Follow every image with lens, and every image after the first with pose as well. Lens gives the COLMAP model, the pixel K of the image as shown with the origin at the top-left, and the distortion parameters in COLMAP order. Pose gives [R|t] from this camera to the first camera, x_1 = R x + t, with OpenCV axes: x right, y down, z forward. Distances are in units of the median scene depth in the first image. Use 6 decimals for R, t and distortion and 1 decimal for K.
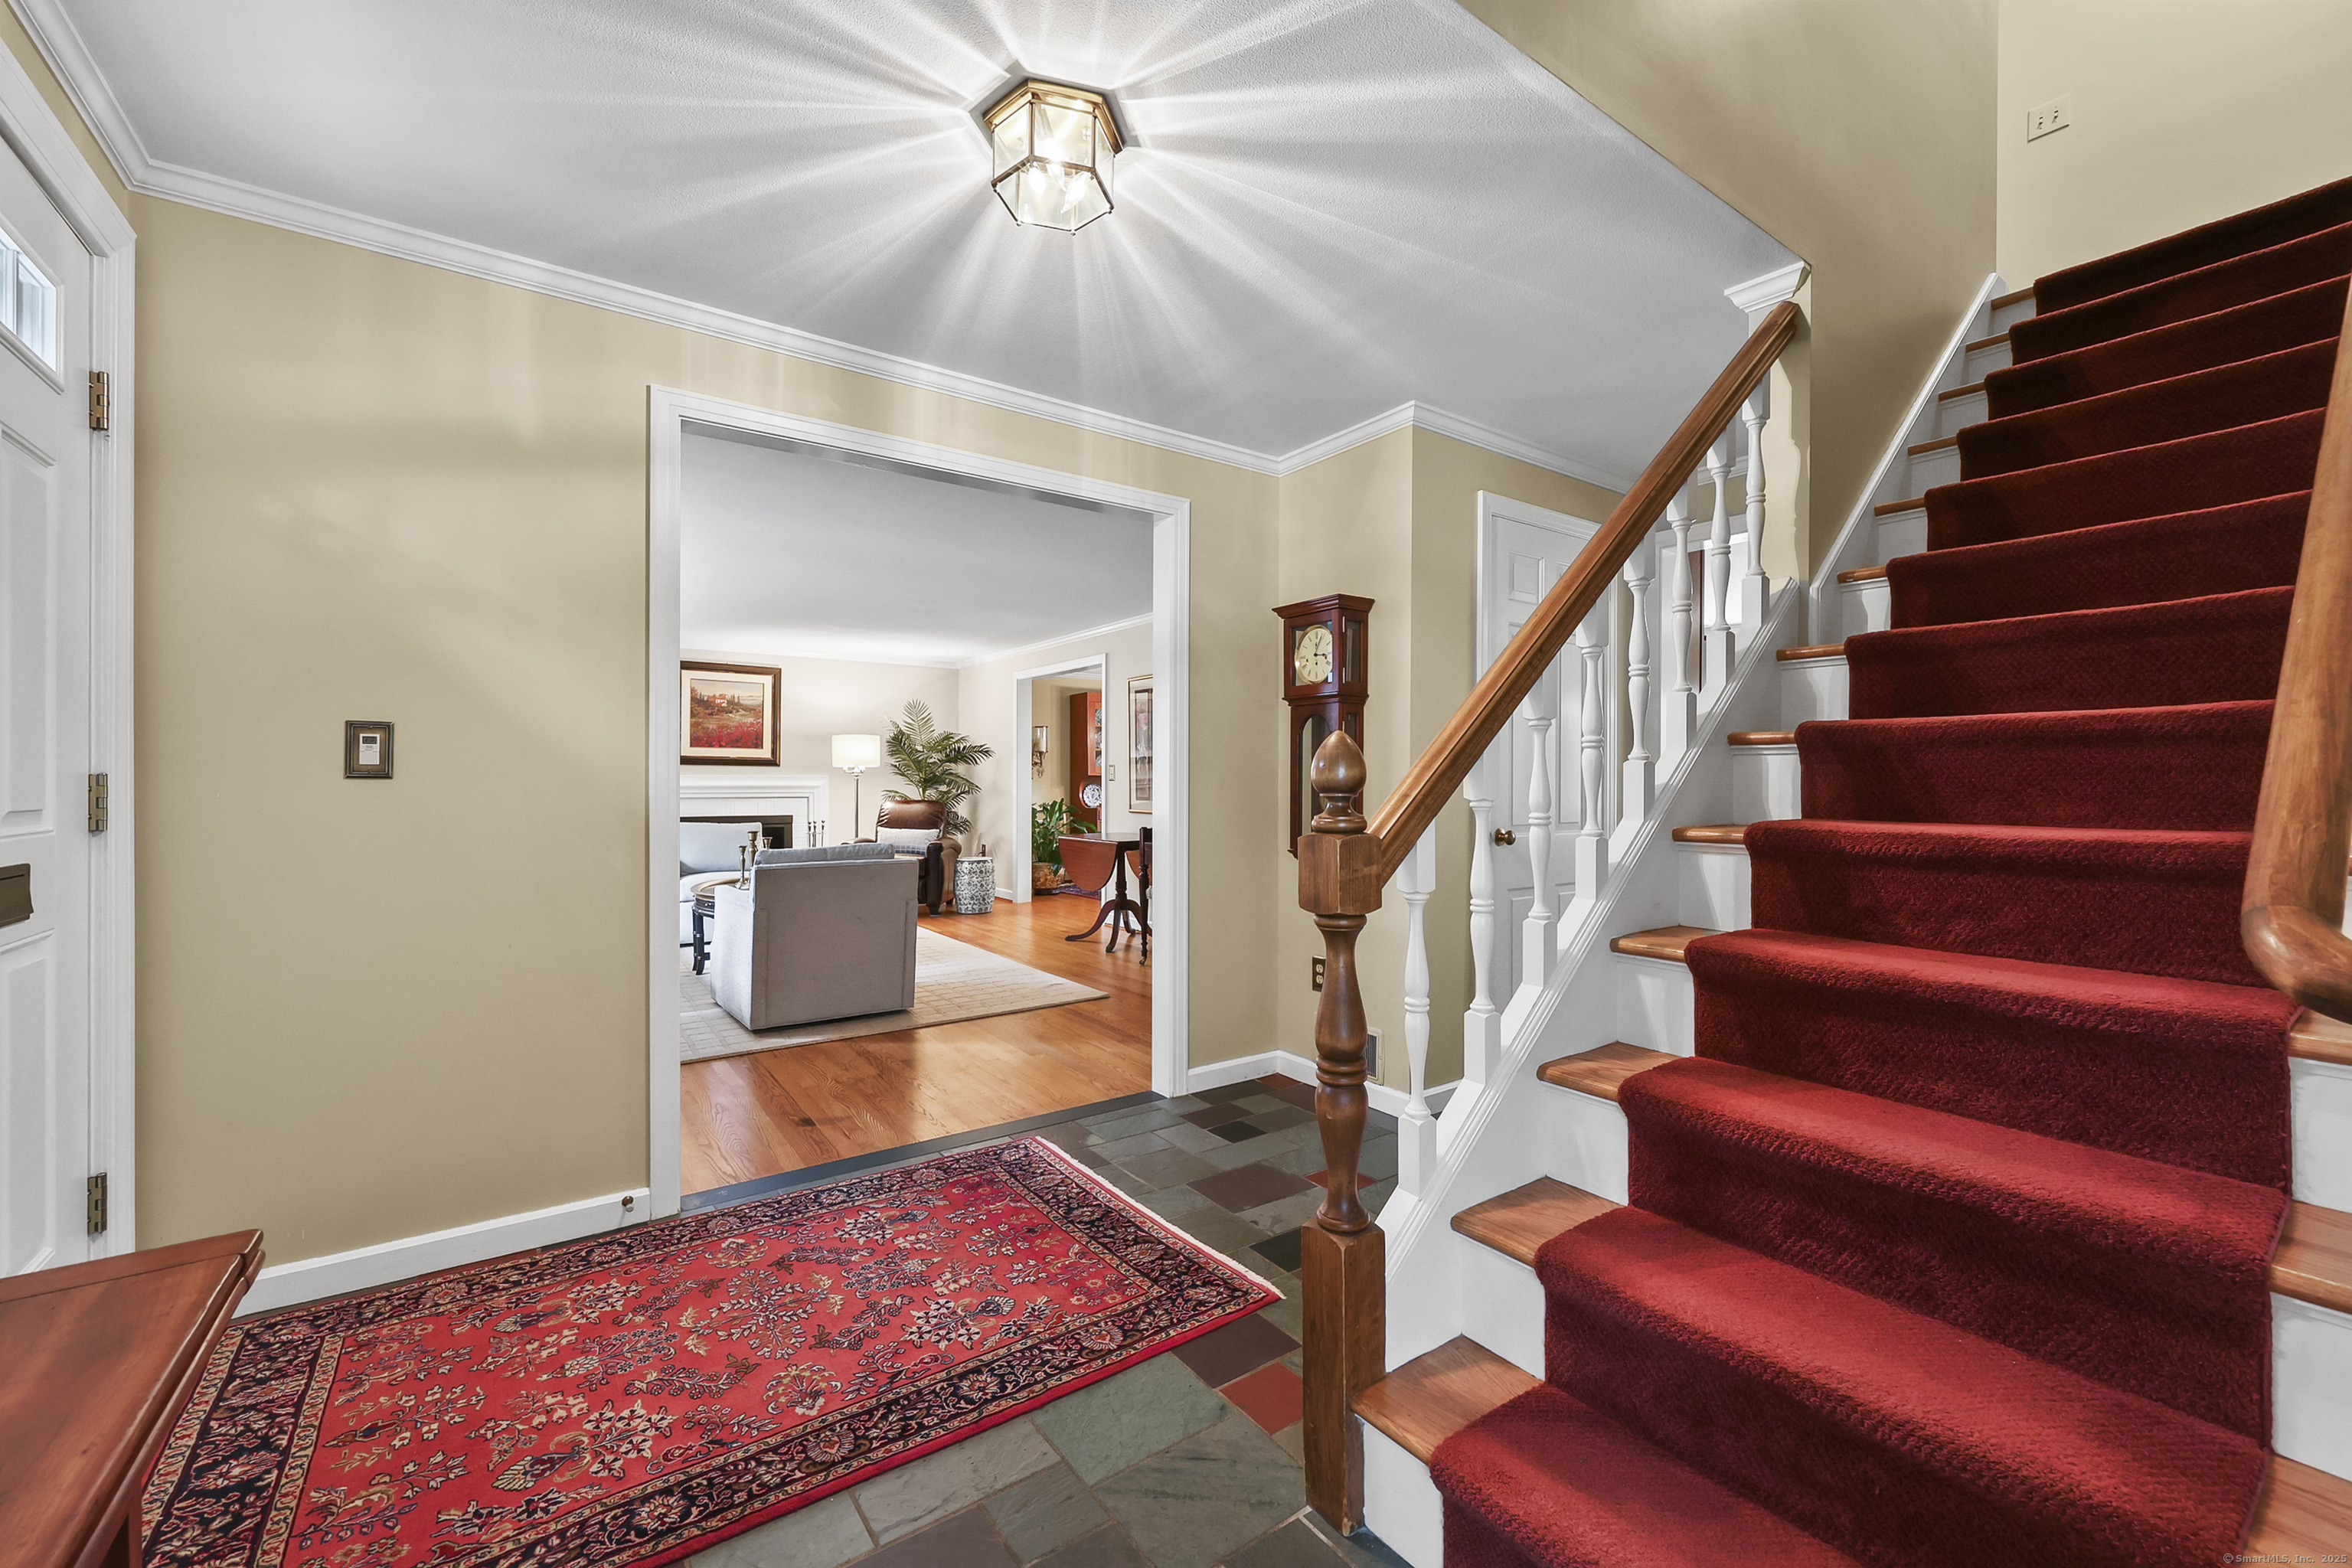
lens RADIAL K [[951.6, 0, 1180.5], [0, 951.6, 786.5], [0, 0, 1]] dist [-0.004107, 0.000113]
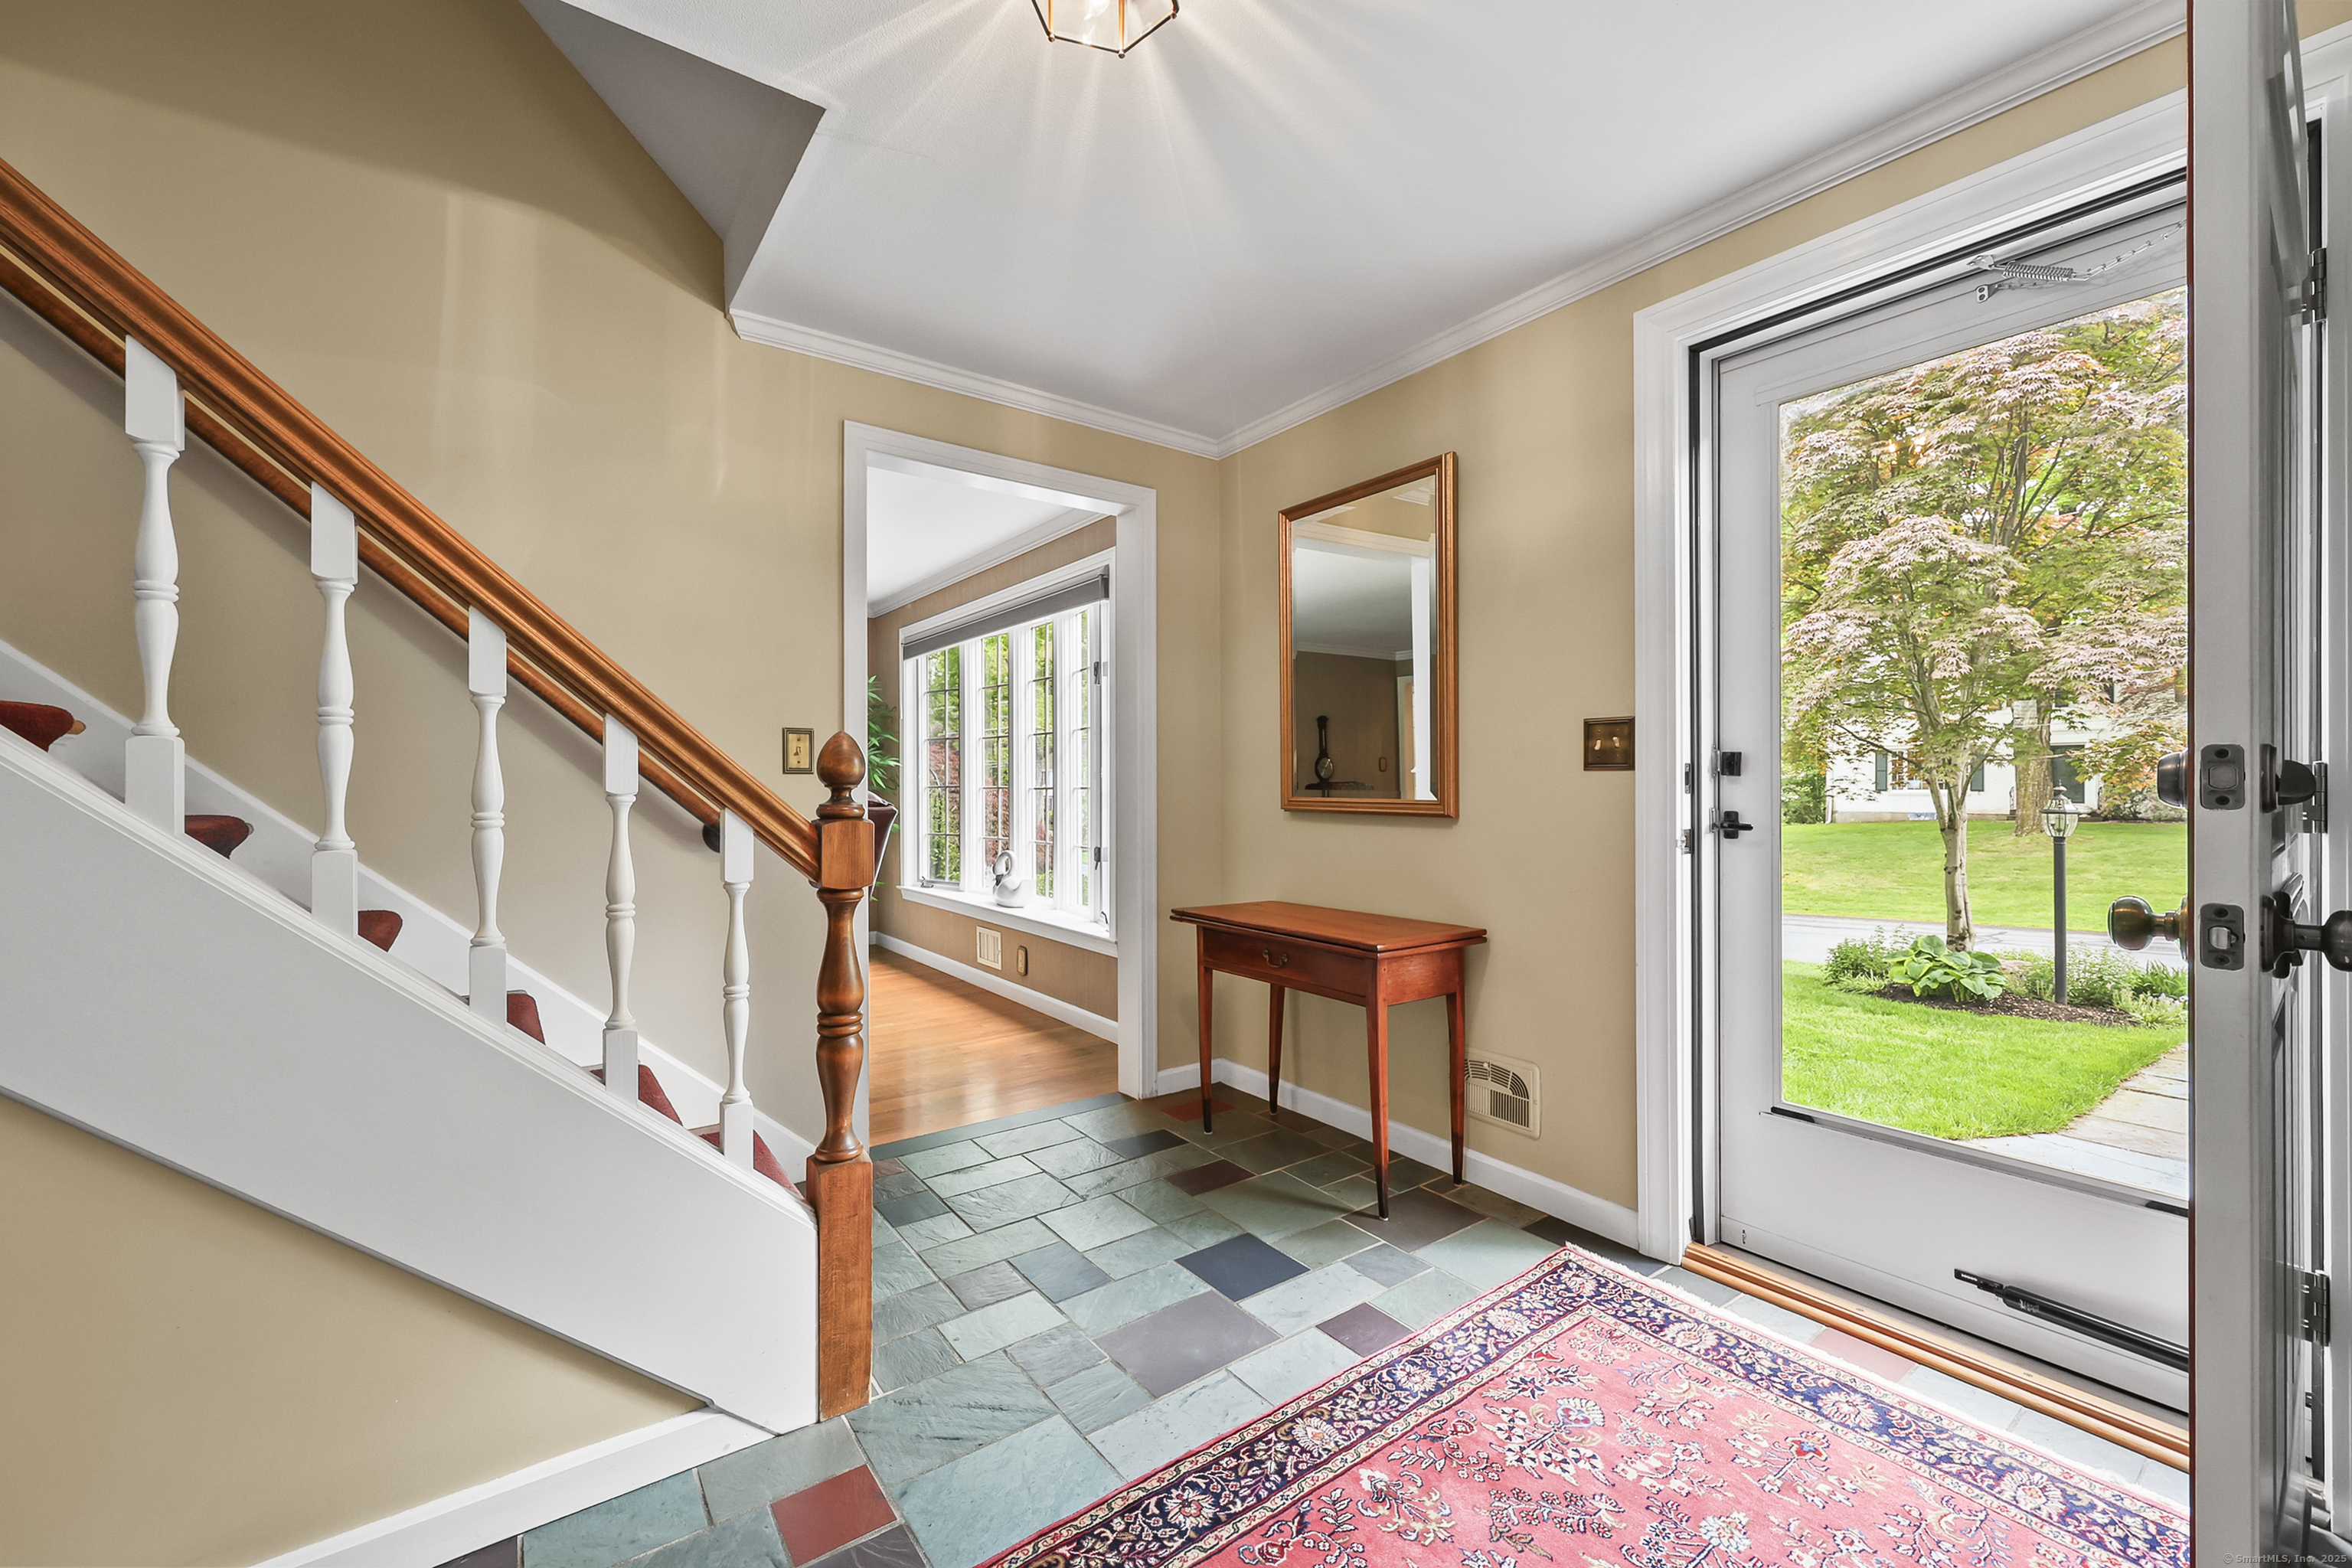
lens RADIAL K [[951.6, 0, 1173.3], [0, 951.6, 785.0], [0, 0, 1]] dist [-0.004107, 0.000113]
pose [[-0.999964, 0.003505, -0.007749, -0.197252], [0.003524, 0.999991, -0.002404, 0.009870], [0.007740, -0.002431, -0.999967, 1.859245]]
